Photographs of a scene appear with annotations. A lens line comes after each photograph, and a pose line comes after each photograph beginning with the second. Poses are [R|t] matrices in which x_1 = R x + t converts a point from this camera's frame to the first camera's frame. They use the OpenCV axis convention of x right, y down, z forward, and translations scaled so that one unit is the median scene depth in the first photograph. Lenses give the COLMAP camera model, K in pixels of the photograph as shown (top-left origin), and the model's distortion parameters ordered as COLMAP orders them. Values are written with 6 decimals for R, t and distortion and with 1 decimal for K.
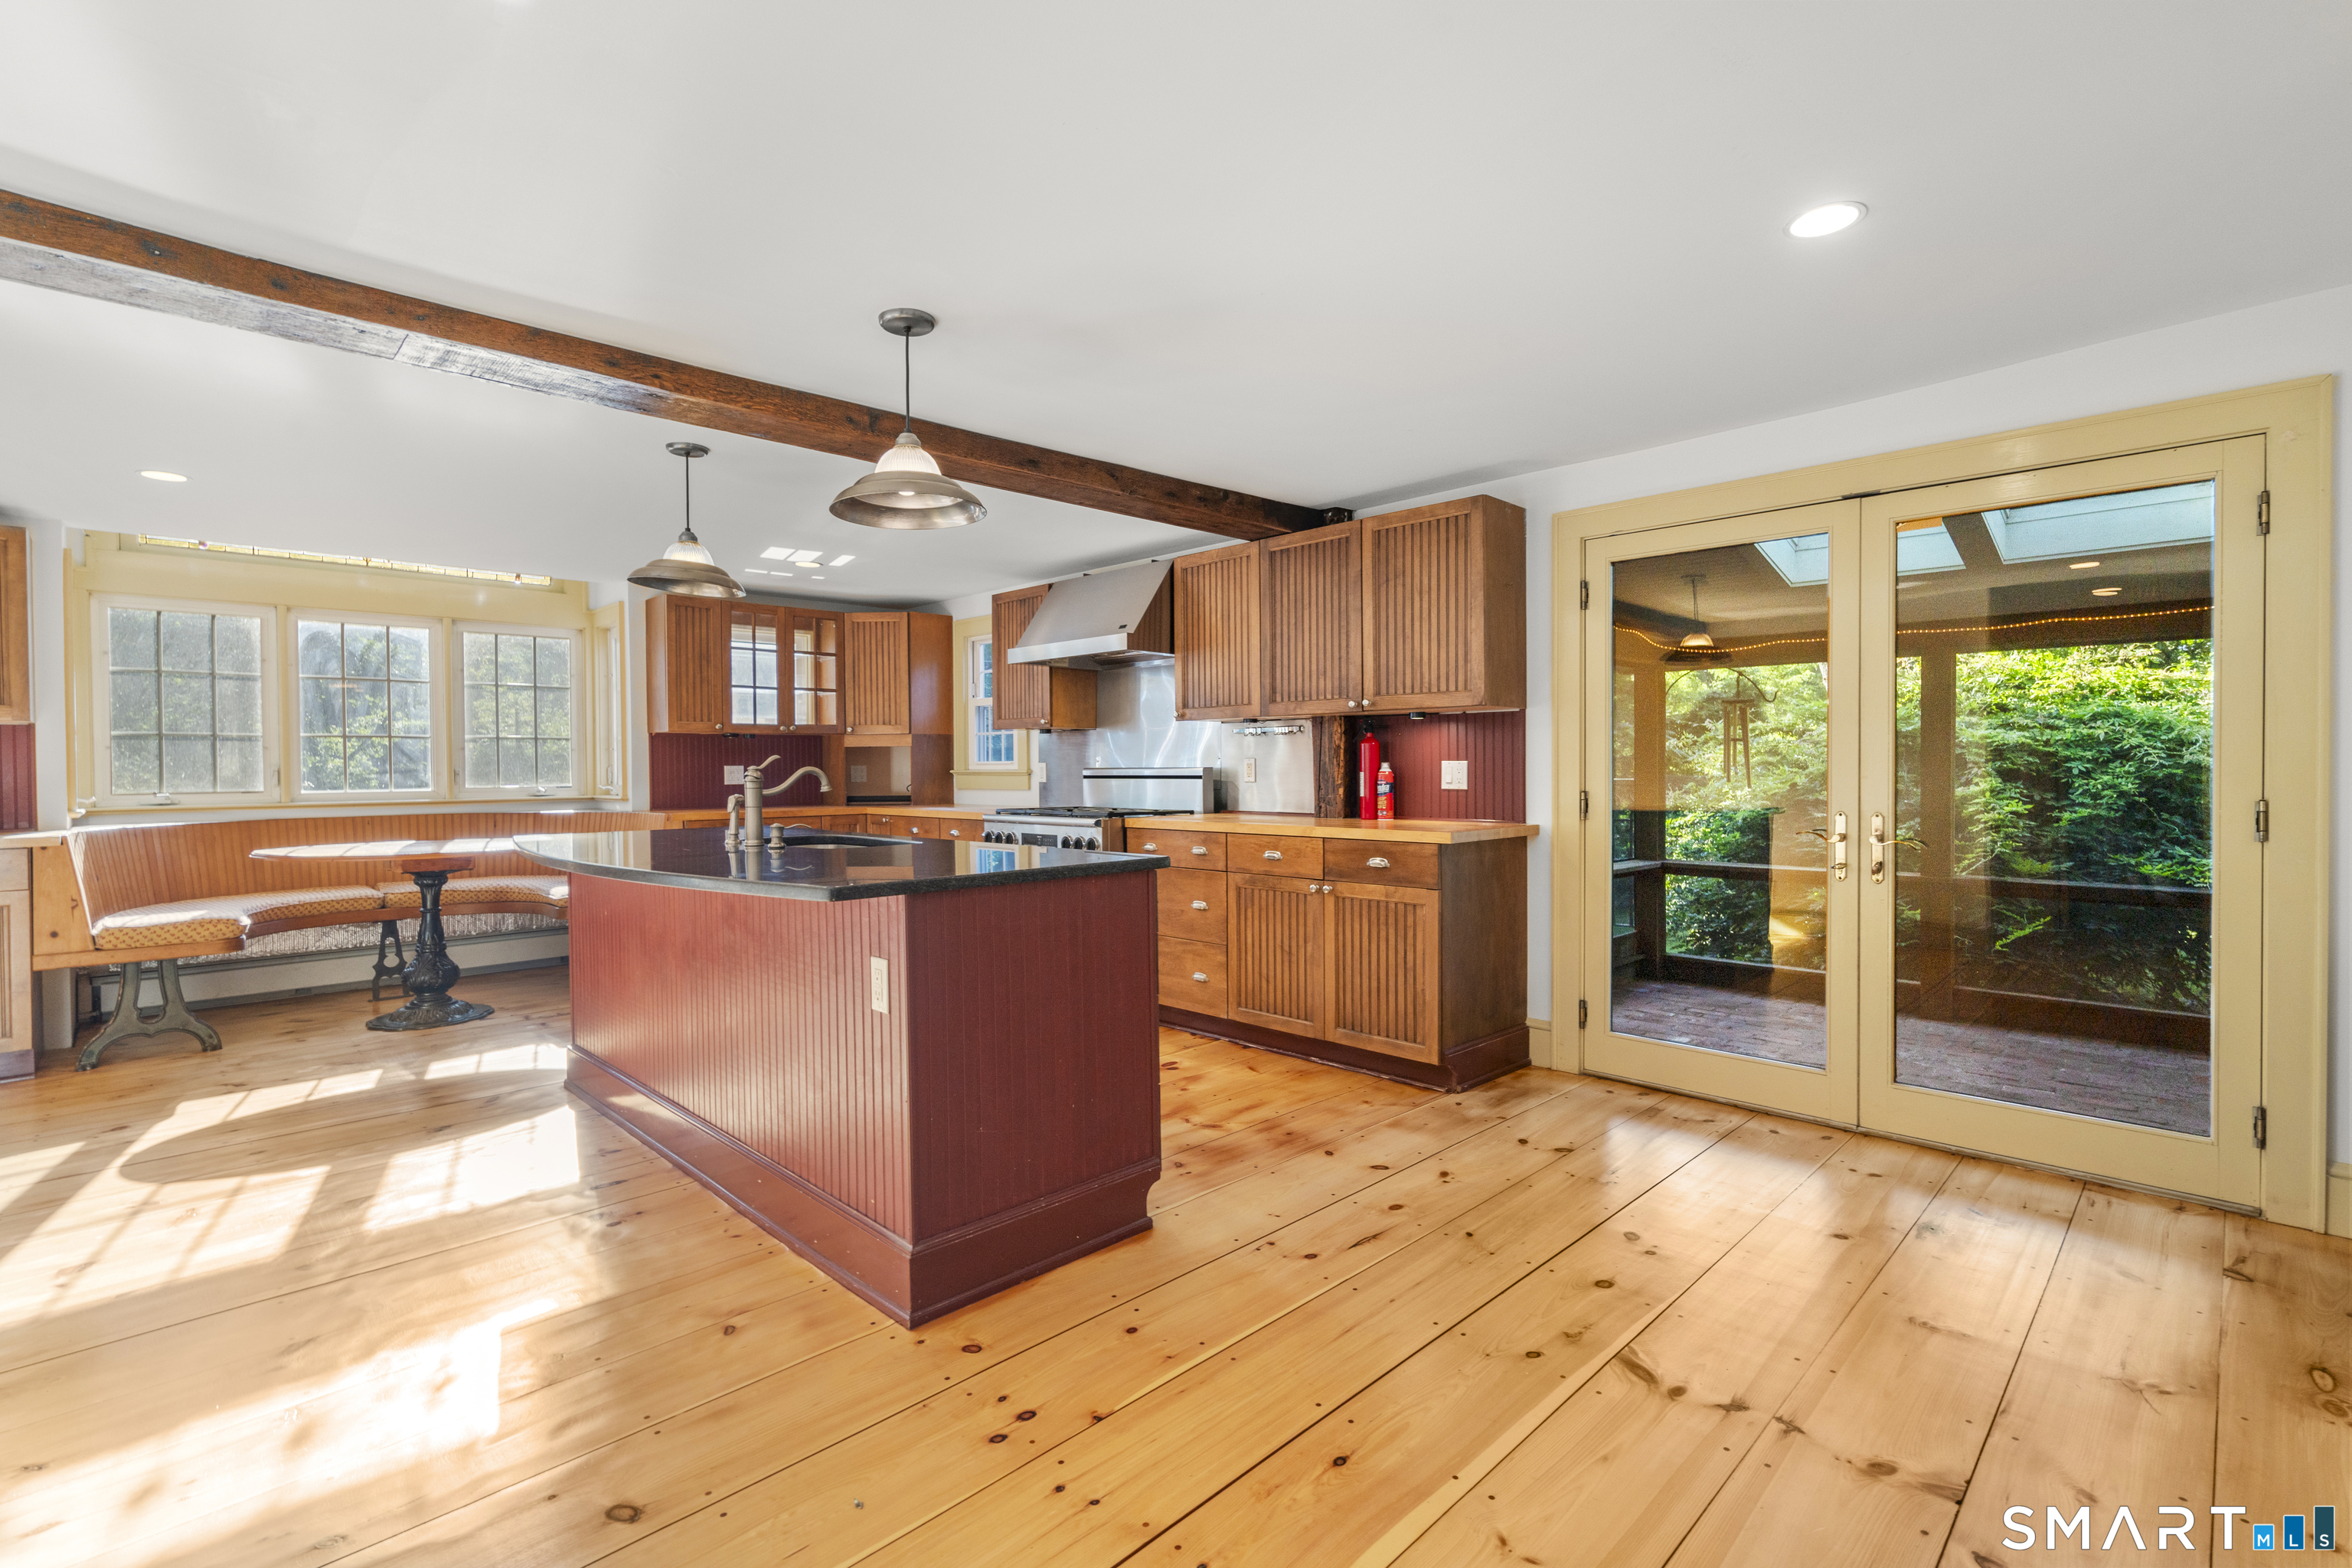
lens RADIAL K [[1071.7, 0, 1186.2], [0, 1071.7, 778.4], [0, 0, 1]] dist [-0.001382, 0.001575]
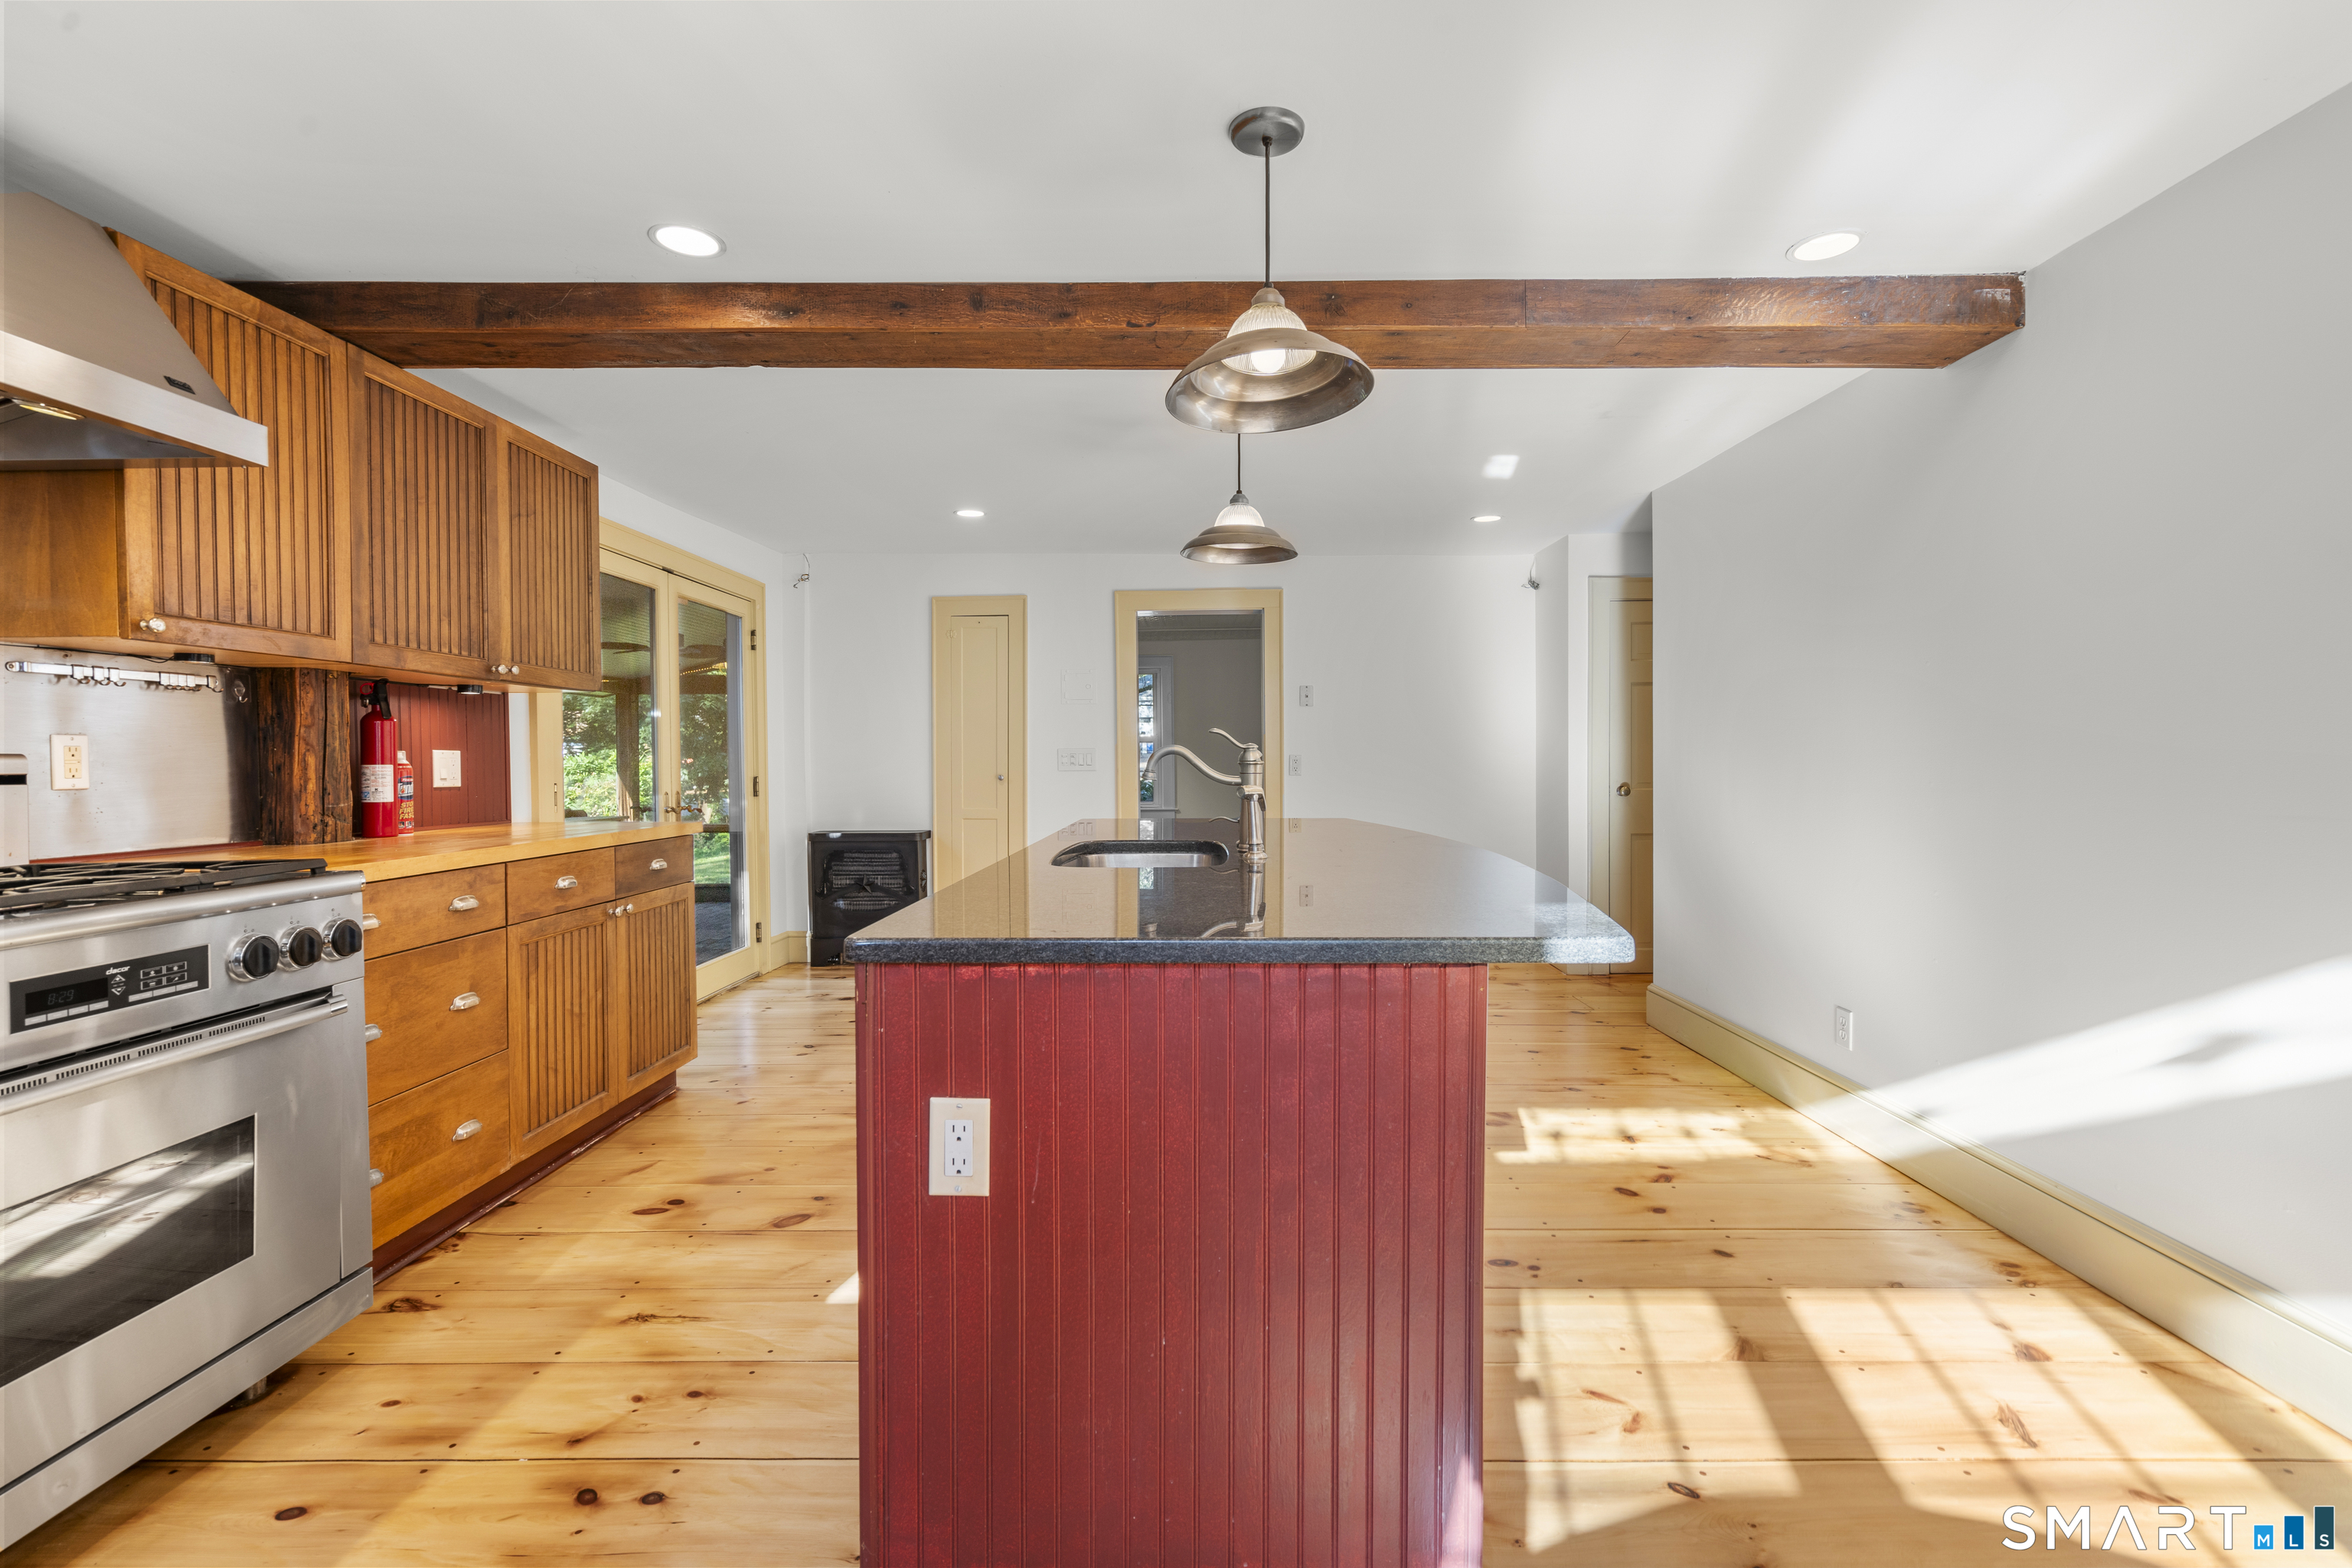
lens RADIAL K [[1071.7, 0, 1186.2], [0, 1071.7, 778.4], [0, 0, 1]] dist [-0.001382, 0.001575]
pose [[-0.704535, -0.001564, 0.709667, -0.899944], [0.018363, 0.999623, 0.020434, -0.002449], [-0.709431, 0.027428, -0.704241, 1.563913]]
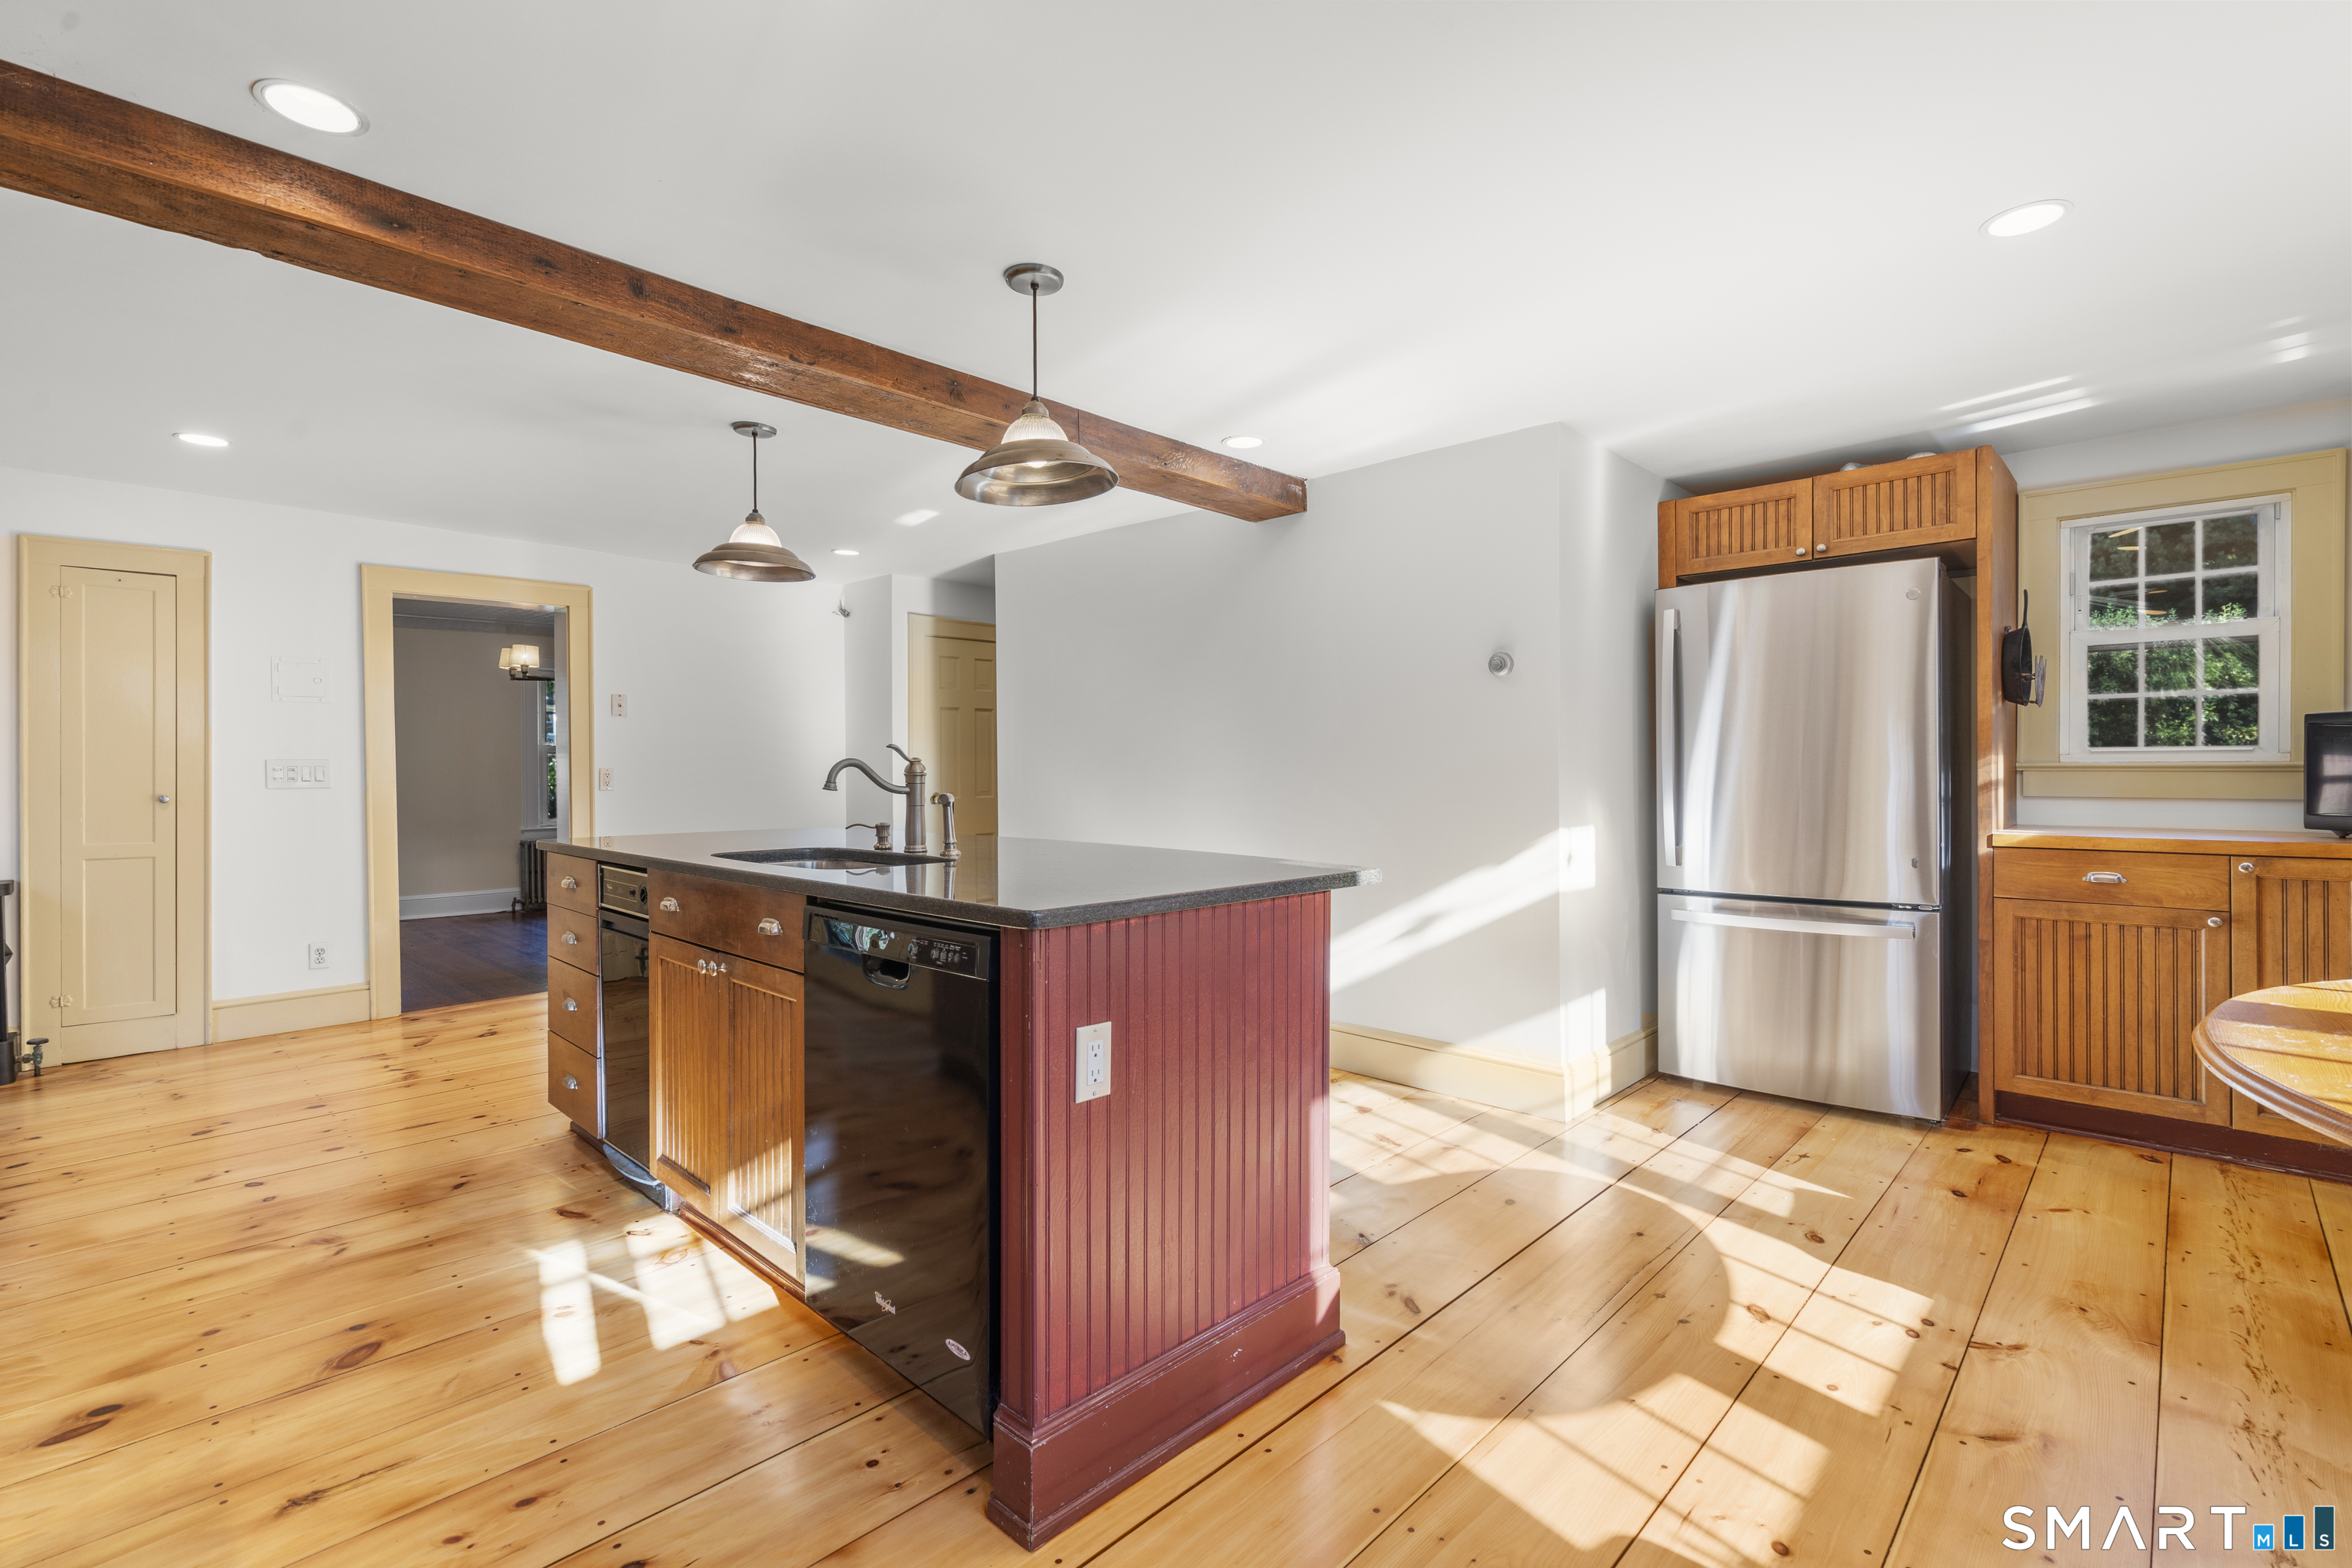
lens RADIAL K [[1064.9, 0, 1205.2], [0, 1064.9, 780.9], [0, 0, 1]] dist [0.008477, -0.000188]
pose [[-0.999325, 0.013525, -0.034143, -0.604676], [0.012775, 0.999674, 0.022087, -0.008094], [0.034431, 0.021636, -0.999173, 1.864510]]
